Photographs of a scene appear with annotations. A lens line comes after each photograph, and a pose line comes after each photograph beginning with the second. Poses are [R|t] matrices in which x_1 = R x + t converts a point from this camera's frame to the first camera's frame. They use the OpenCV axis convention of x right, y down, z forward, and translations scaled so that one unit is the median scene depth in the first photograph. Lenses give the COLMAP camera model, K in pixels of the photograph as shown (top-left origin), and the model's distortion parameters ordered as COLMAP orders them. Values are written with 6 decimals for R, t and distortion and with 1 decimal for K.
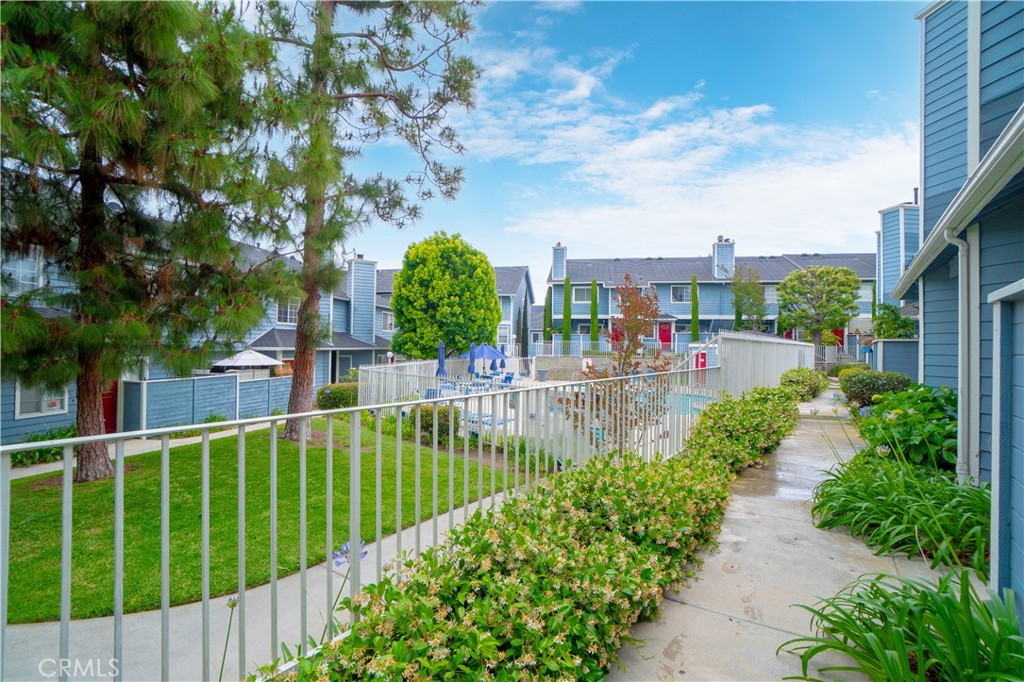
lens RADIAL K [[457.8, 0, 501.5], [0, 457.8, 338.4], [0, 0, 1]] dist [-0.052566, 0.028187]
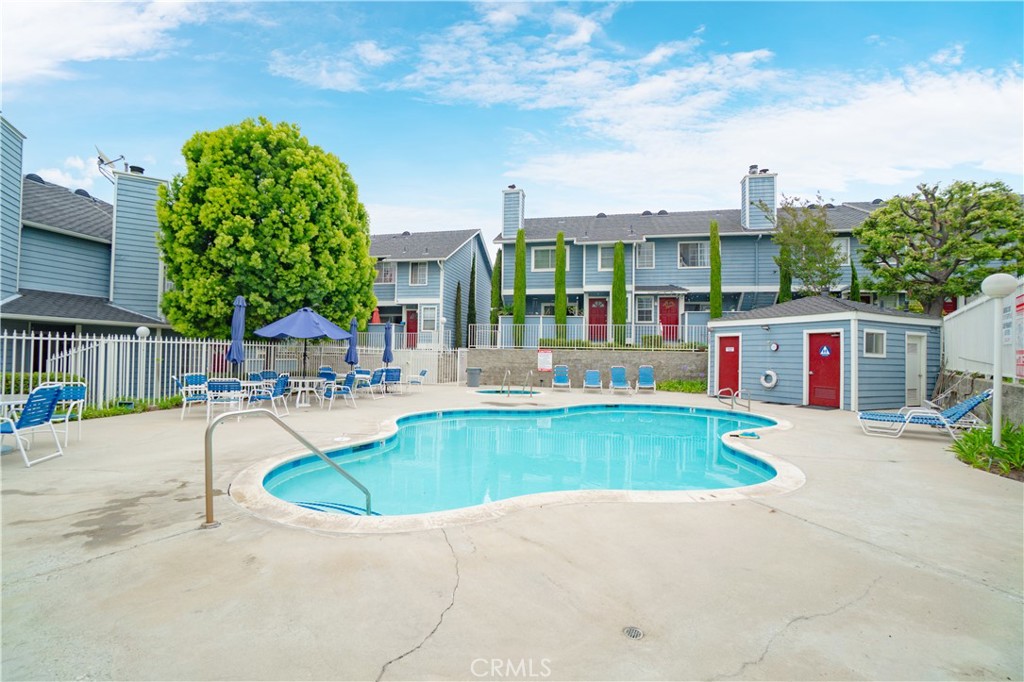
lens RADIAL K [[461.2, 0, 496.3], [0, 461.2, 340.9], [0, 0, 1]] dist [-0.035454, 0.000412]
pose [[0.999550, 0.000198, -0.029999, 0.178575], [-0.000613, 0.999905, -0.013803, 0.050365], [0.029993, 0.013815, 0.999455, 0.455216]]
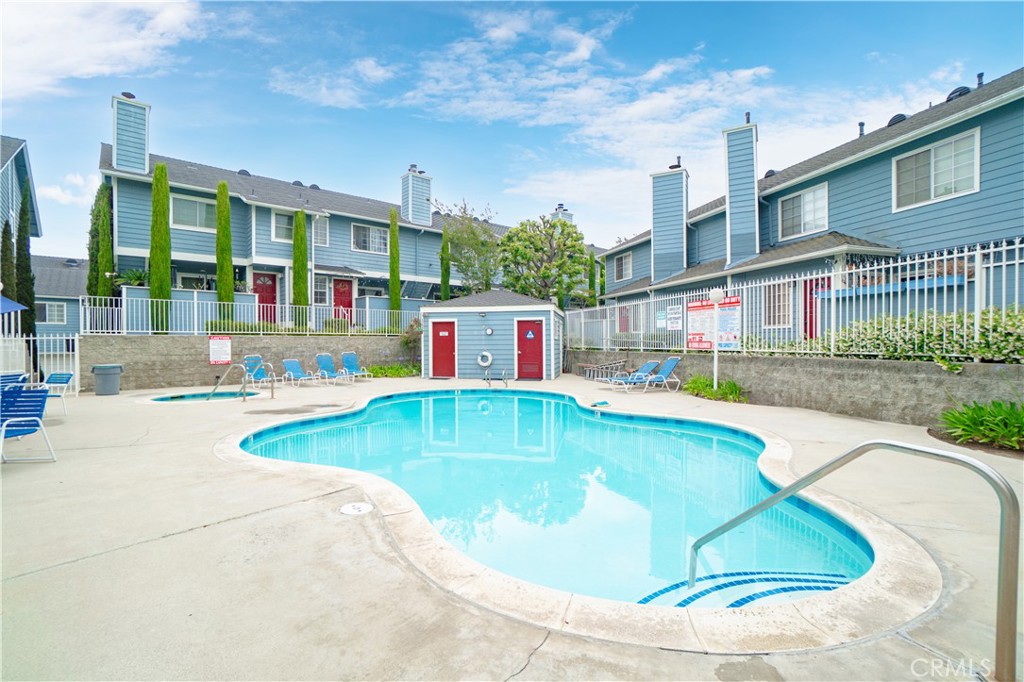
lens RADIAL K [[461.2, 0, 496.3], [0, 461.2, 340.9], [0, 0, 1]] dist [-0.035454, 0.000412]
pose [[0.610503, -0.017144, 0.791828, -0.020467], [0.001939, 0.999795, 0.020151, 0.050048], [-0.792012, -0.010767, 0.610411, 0.617039]]
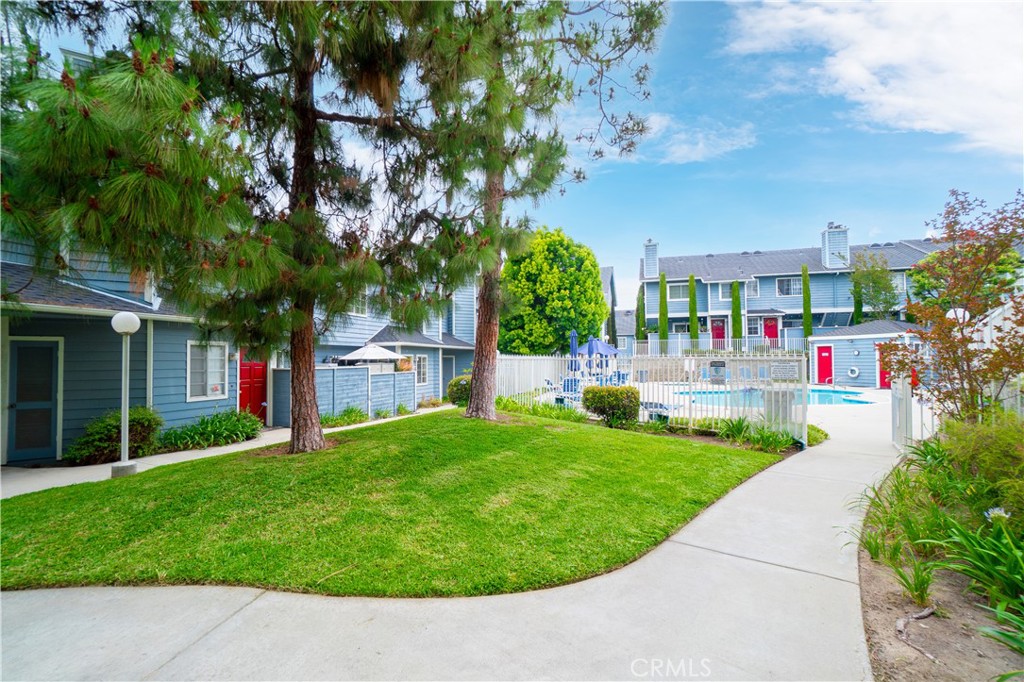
lens RADIAL K [[455.3, 0, 512.0], [0, 455.3, 341.0], [0, 0, 1]] dist [-0.035791, 0.015364]
pose [[0.994989, -0.023892, -0.097085, -0.111707], [0.021436, 0.999425, -0.026261, 0.034482], [0.097657, 0.024048, 0.994930, 0.039156]]
